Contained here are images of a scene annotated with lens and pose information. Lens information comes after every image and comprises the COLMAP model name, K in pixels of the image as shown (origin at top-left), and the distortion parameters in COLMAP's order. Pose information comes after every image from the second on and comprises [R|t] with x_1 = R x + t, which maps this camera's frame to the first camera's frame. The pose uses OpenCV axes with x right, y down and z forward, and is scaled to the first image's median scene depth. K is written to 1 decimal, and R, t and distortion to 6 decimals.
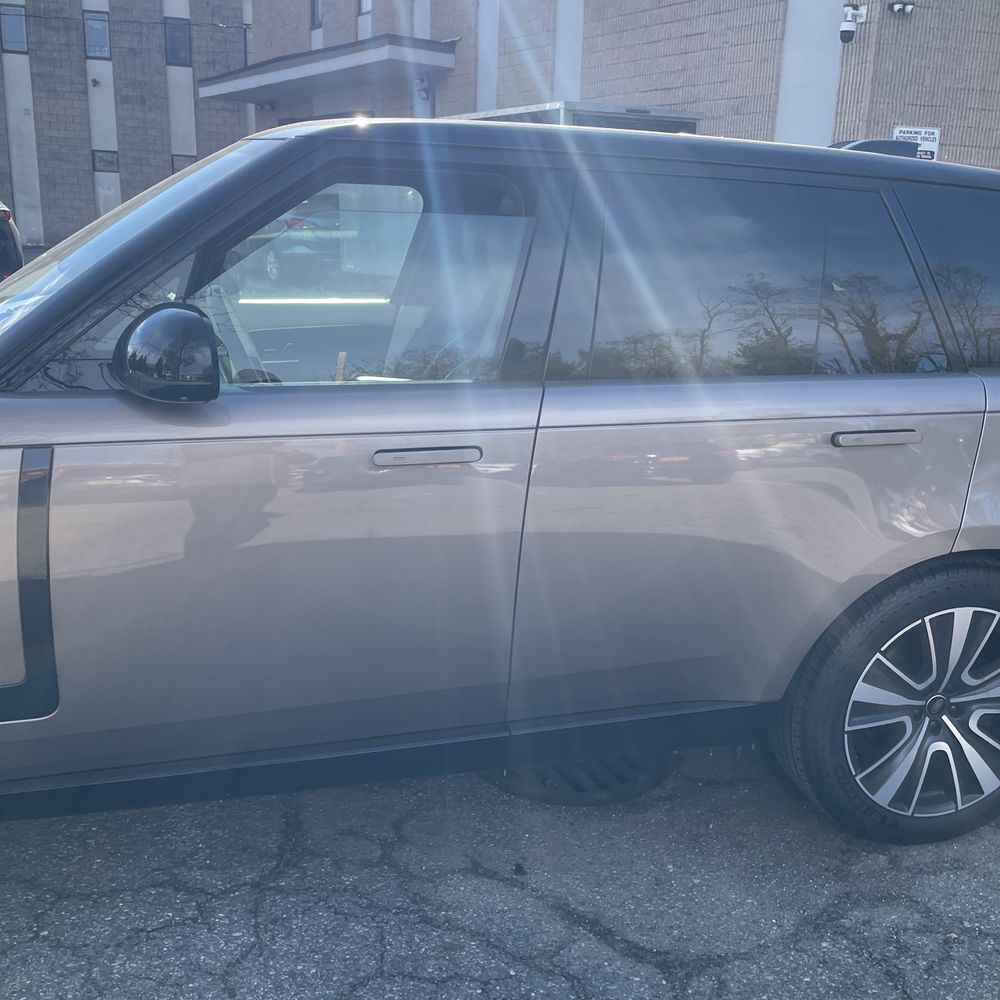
lens RADIAL K [[999.8, 0, 504.9], [0, 999.8, 496.6], [0, 0, 1]] dist [0.066621, -0.084495]
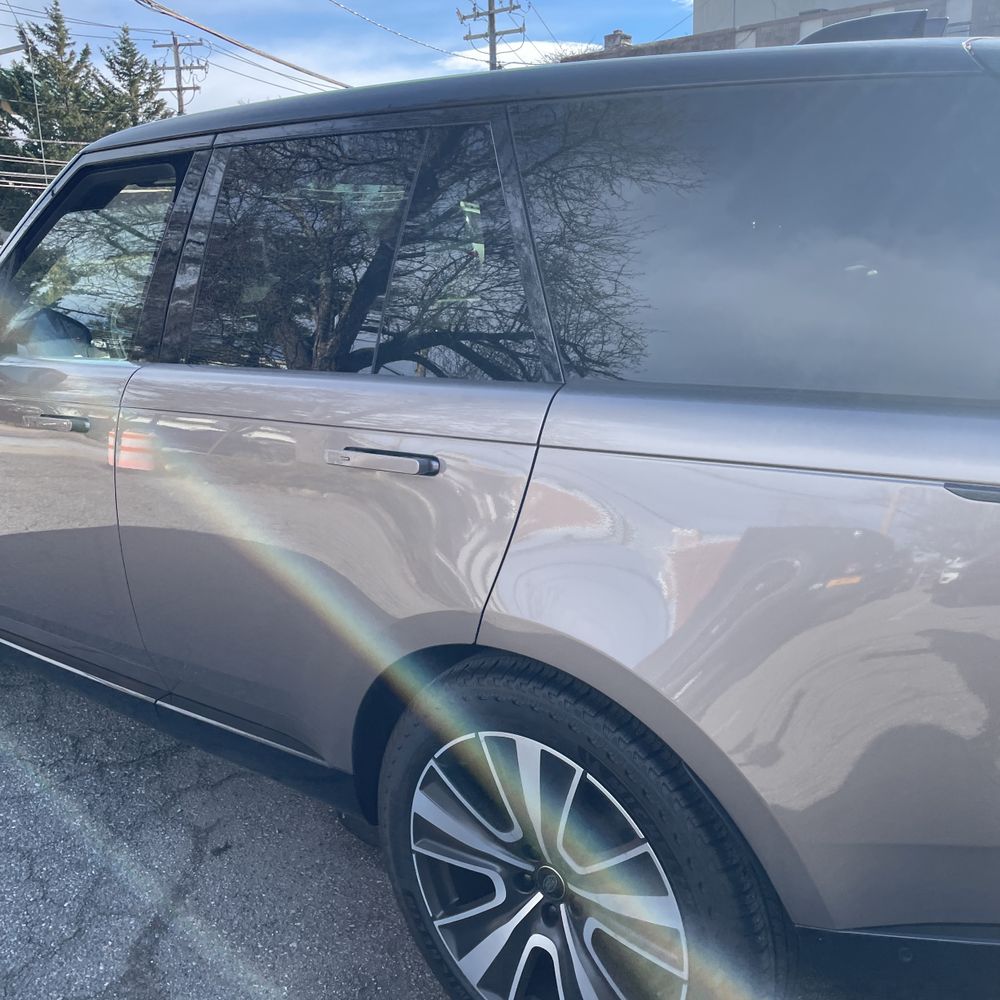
lens RADIAL K [[988.6, 0, 500.0], [0, 988.6, 500.0], [0, 0, 1]] dist [0.110005, -0.129416]
pose [[0.607320, 0.140272, -0.781976, 0.204133], [-0.164971, 0.985101, 0.048584, -0.016475], [0.777140, 0.099497, 0.621412, 0.121249]]
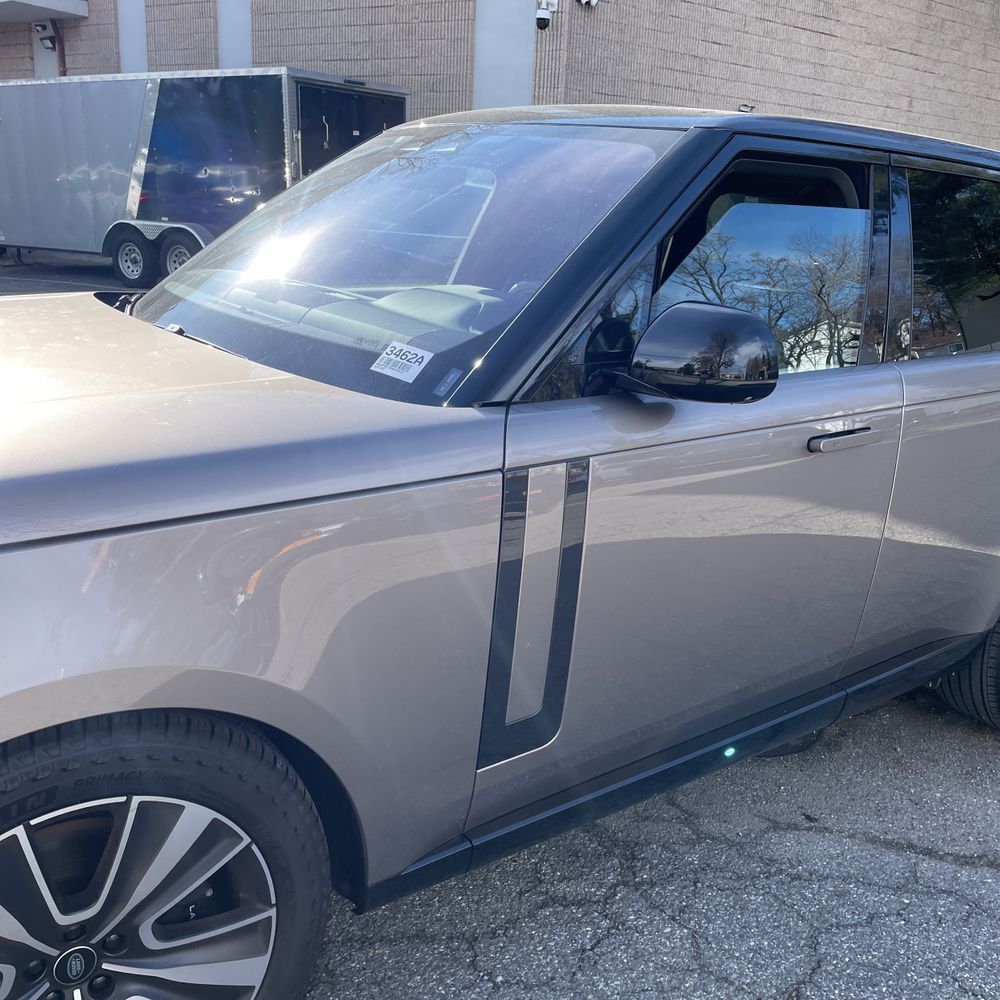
lens RADIAL K [[1002.8, 0, 496.8], [0, 1002.8, 509.0], [0, 0, 1]] dist [0.065335, -0.086986]
pose [[0.923922, -0.095443, 0.370483, -0.146543], [0.081616, 0.995261, 0.052860, -0.009827], [-0.373773, -0.018601, 0.927334, 0.027044]]
